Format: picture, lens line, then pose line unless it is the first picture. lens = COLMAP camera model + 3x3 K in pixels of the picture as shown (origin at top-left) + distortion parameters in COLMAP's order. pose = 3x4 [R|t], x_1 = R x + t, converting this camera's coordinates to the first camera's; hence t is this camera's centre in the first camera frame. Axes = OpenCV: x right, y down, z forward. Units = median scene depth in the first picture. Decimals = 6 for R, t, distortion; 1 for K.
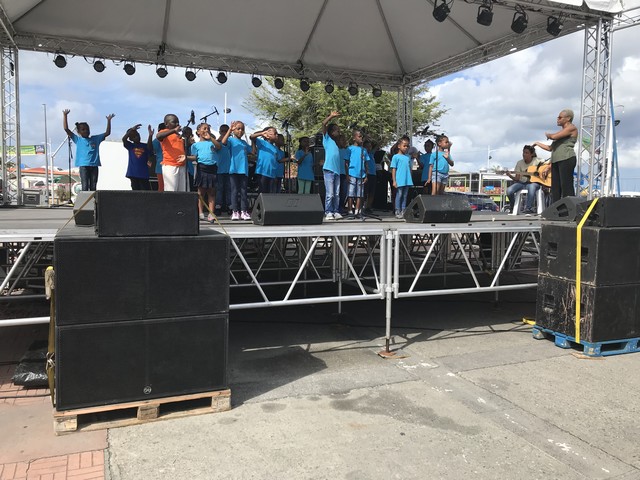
lens RADIAL K [[569.3, 0, 308.4], [0, 569.3, 253.8], [0, 0, 1]] dist [0.004151, -0.000026]
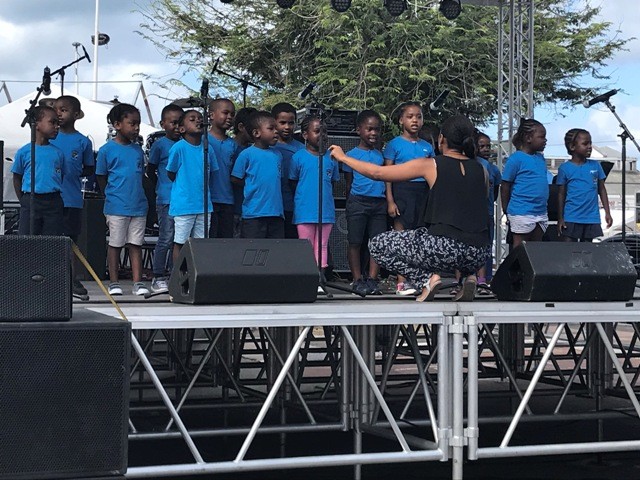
lens RADIAL K [[1524.4, 0, 320.0], [0, 1524.4, 240.0], [0, 0, 1]] dist [0.015628, 0.074919]
pose [[0.999929, 0.000202, 0.011951, 0.011337], [0.001037, 0.994621, -0.103580, 0.026775], [-0.011908, 0.103585, 0.994549, -0.265382]]
